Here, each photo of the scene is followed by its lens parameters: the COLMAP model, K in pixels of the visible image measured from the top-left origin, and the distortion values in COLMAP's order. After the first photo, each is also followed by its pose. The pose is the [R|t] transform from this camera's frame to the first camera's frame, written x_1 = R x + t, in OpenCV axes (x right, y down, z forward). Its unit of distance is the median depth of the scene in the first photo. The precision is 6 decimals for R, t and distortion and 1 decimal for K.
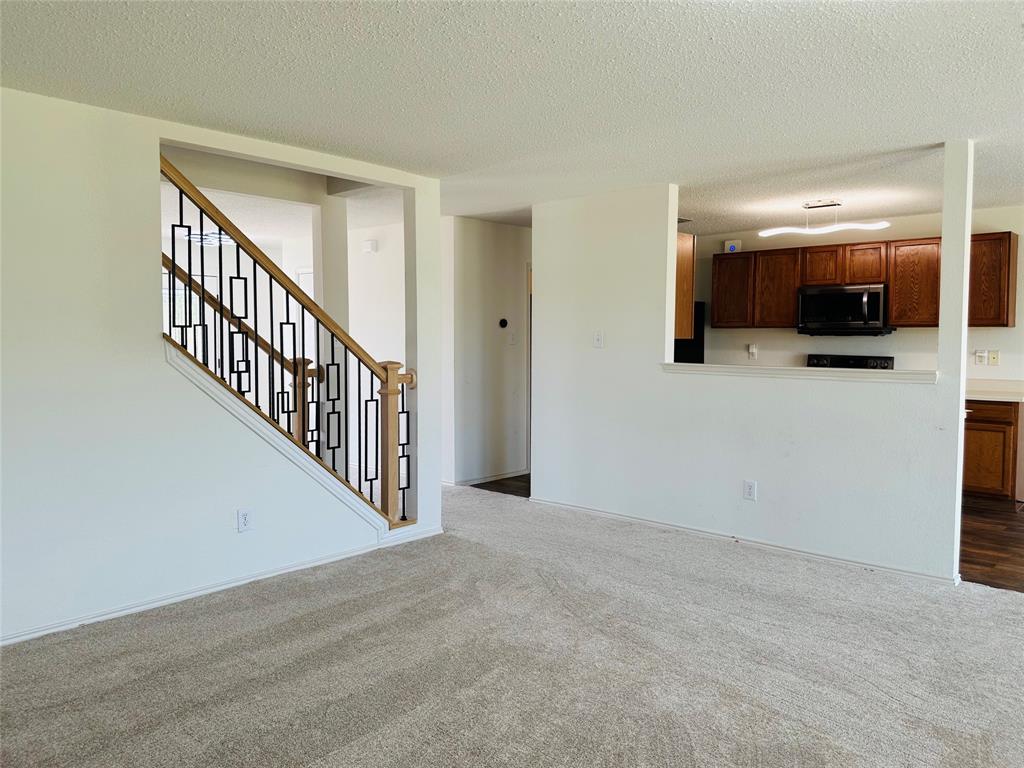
lens RADIAL K [[742.5, 0, 512.0], [0, 742.5, 384.0], [0, 0, 1]] dist [-0.000827, 0.000509]
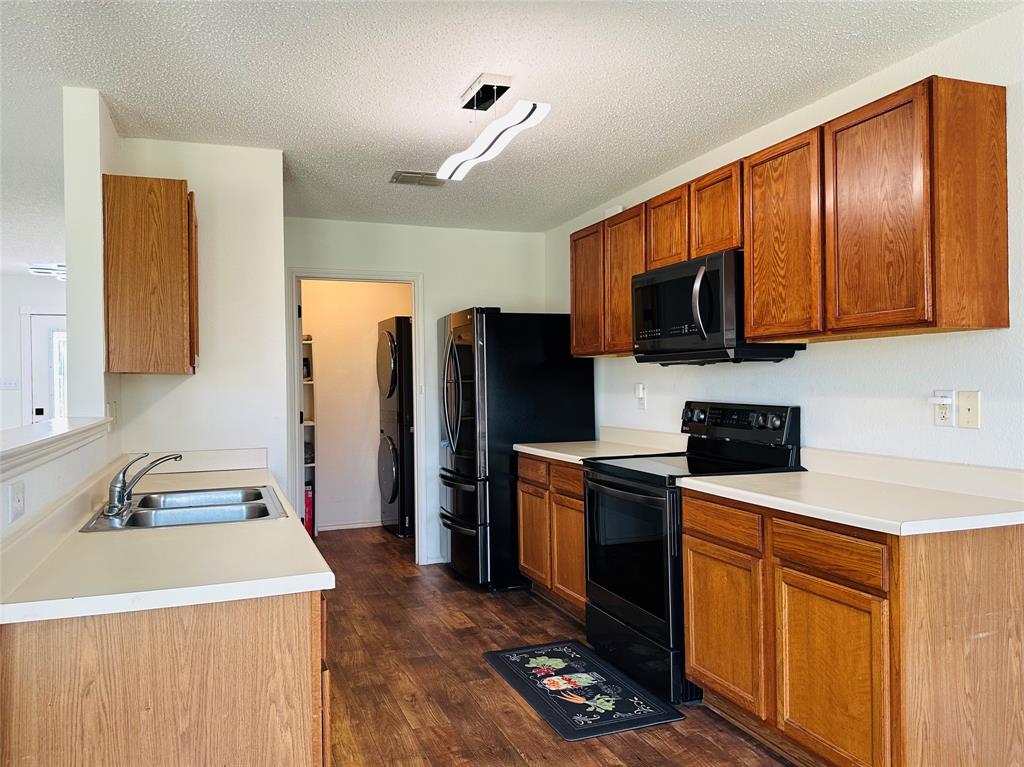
lens RADIAL K [[775.0, 0, 512.0], [0, 775.0, 383.5], [0, 0, 1]] dist [0.082727, -0.100756]
pose [[0.888732, -0.016354, -0.458136, 0.686447], [-0.011896, 0.998204, -0.058709, -0.023402], [0.458273, 0.057626, 0.886941, 0.571881]]
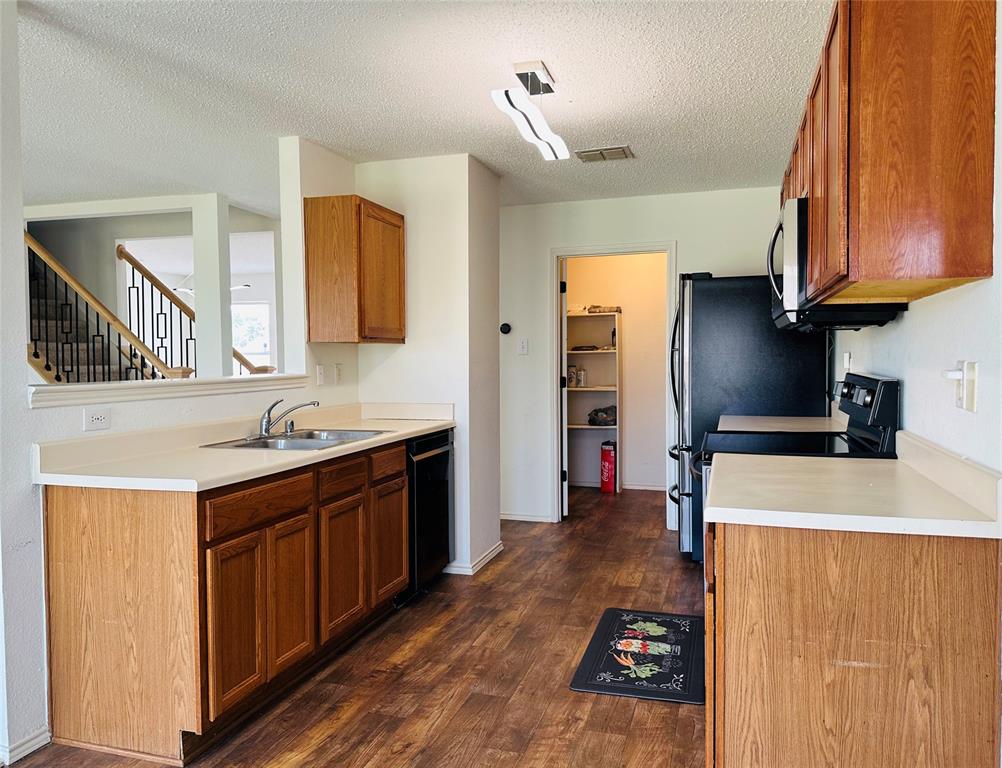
lens RADIAL K [[772.8, 0, 501.0], [0, 772.8, 384.0], [0, 0, 1]] dist [0.094749, -0.138143]
pose [[0.425423, 0.023886, -0.904679, 0.904891], [-0.049082, 0.998789, 0.003291, -0.029663], [0.903663, 0.043004, 0.426080, 0.743241]]
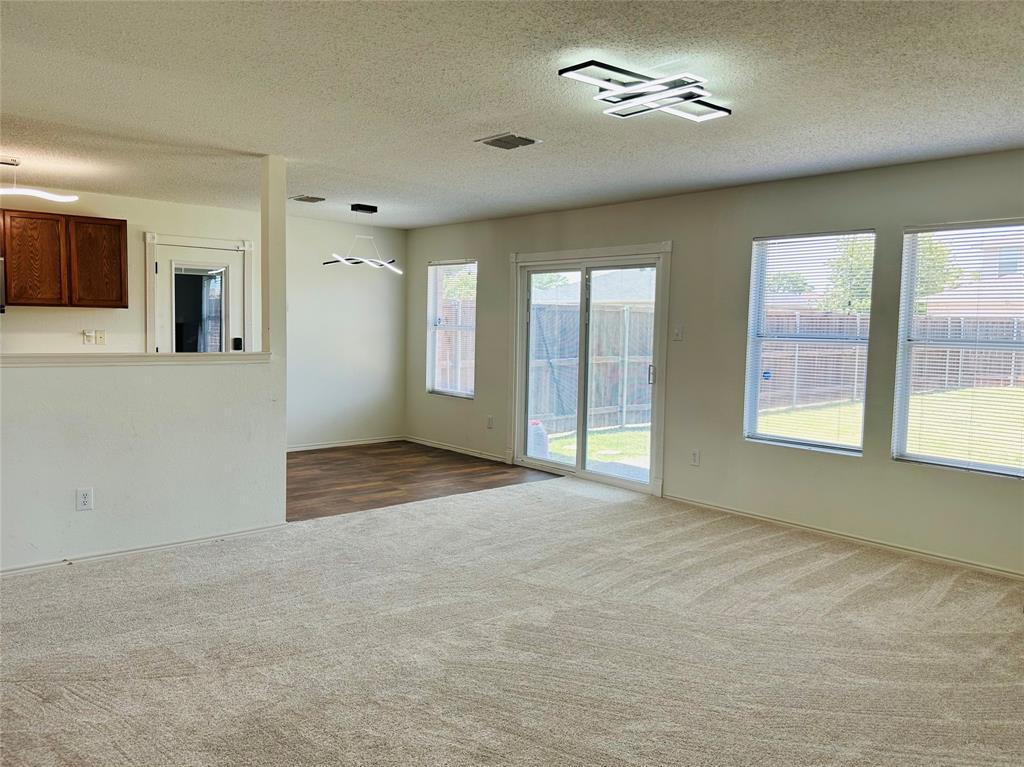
lens RADIAL K [[766.3, 0, 512.0], [0, 766.3, 383.5], [0, 0, 1]] dist [-0.006933, -0.004373]
pose [[0.118197, -0.079884, 0.989772, -0.389656], [0.047851, 0.996059, 0.074677, -0.025386], [-0.991837, 0.038535, 0.121553, 0.324014]]
